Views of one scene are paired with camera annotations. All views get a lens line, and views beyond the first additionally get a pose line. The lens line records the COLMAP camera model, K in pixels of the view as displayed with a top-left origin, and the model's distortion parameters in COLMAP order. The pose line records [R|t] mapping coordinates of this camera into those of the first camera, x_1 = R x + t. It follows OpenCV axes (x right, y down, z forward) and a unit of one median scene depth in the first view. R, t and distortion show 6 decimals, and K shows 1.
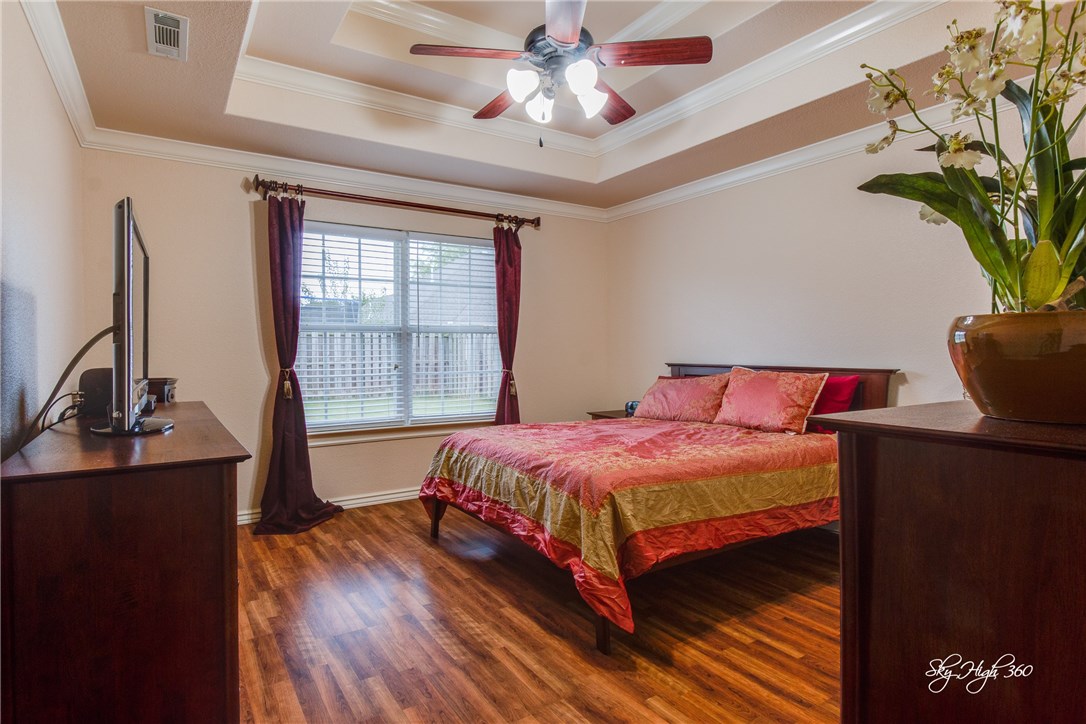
lens RADIAL K [[557.9, 0, 545.9], [0, 557.9, 367.5], [0, 0, 1]] dist [-0.002500, -0.000212]
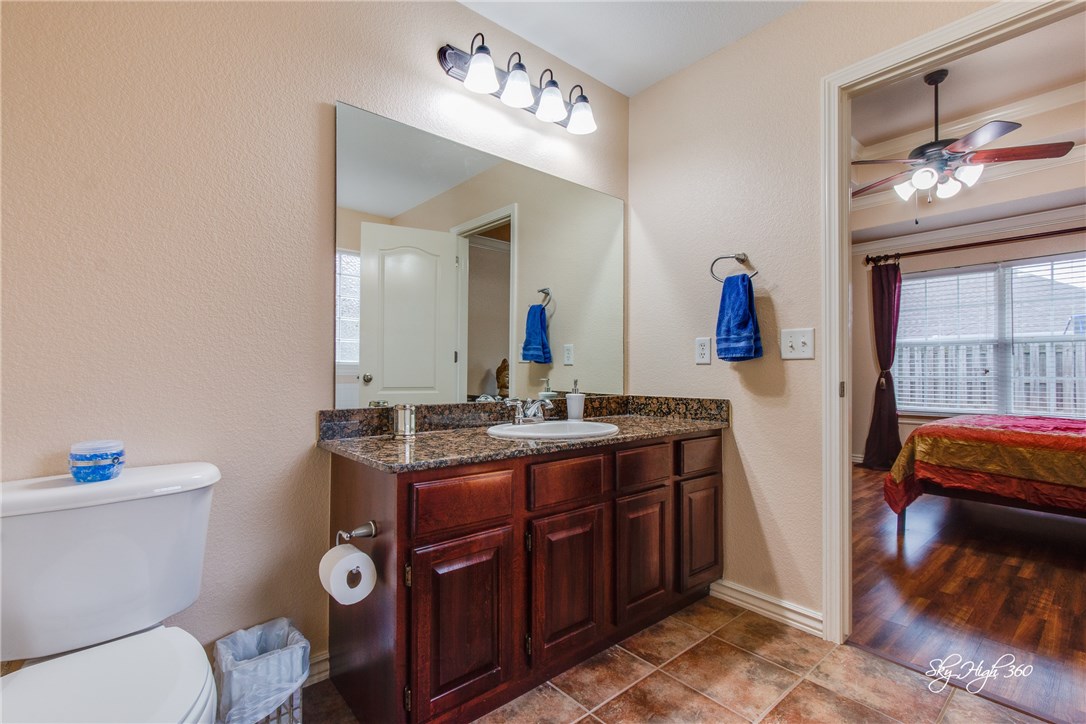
lens RADIAL K [[491.4, 0, 536.8], [0, 491.4, 365.8], [0, 0, 1]] dist [0.000109, 0.000371]
pose [[0.128158, -0.012949, -0.991669, 0.792648], [-0.038330, 0.999103, -0.018000, 0.050004], [0.991013, 0.040318, 0.127546, -0.157251]]
